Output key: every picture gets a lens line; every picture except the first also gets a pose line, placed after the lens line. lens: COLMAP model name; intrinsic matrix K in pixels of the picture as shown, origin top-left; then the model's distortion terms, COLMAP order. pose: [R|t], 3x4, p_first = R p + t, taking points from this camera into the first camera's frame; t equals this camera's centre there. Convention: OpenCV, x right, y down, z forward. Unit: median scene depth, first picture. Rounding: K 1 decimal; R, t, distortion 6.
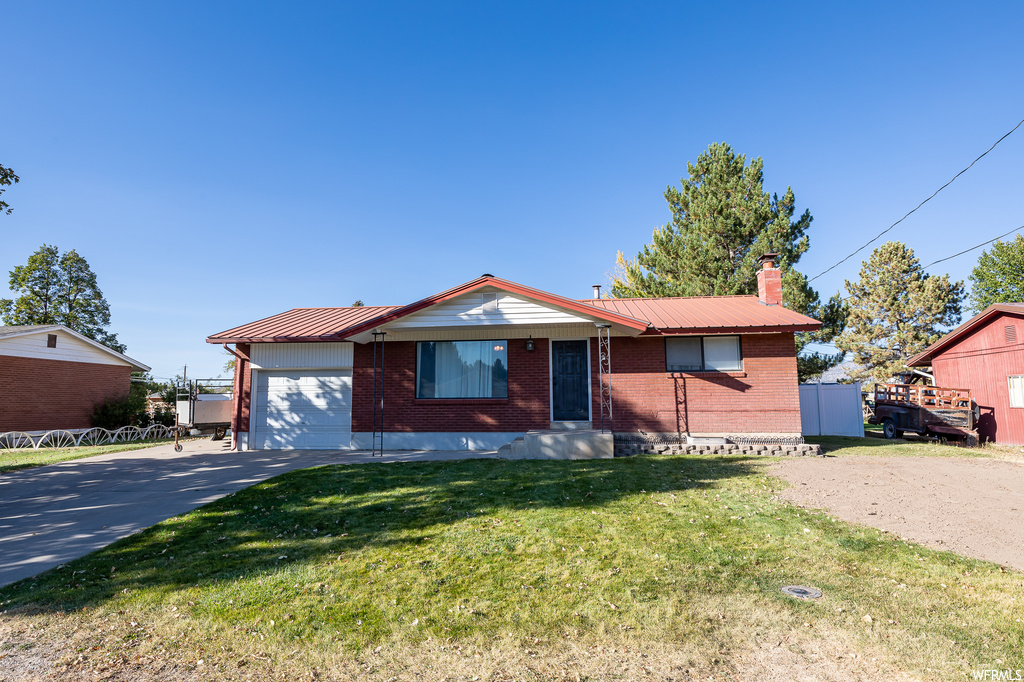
lens RADIAL K [[563.6, 0, 512.0], [0, 563.6, 341.0], [0, 0, 1]] dist [0.002088, -0.000220]
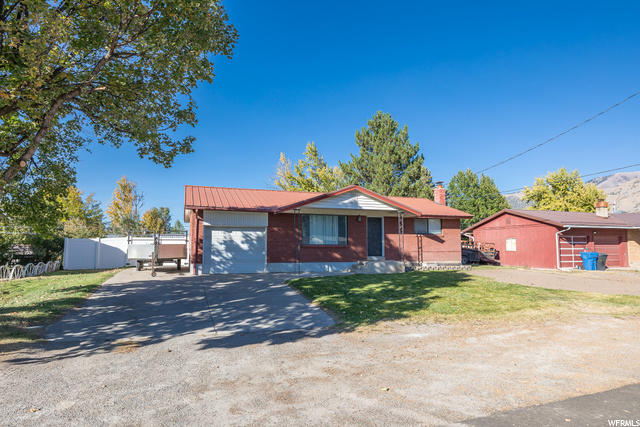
lens RADIAL K [[403.5, 0, 320.0], [0, 403.5, 213.5], [0, 0, 1]] dist [-0.003549, -0.000204]
pose [[0.883825, 0.048055, 0.465342, -0.733065], [-0.059641, 0.998168, 0.010197, -0.017332], [-0.463999, -0.036766, 0.885072, -0.201478]]
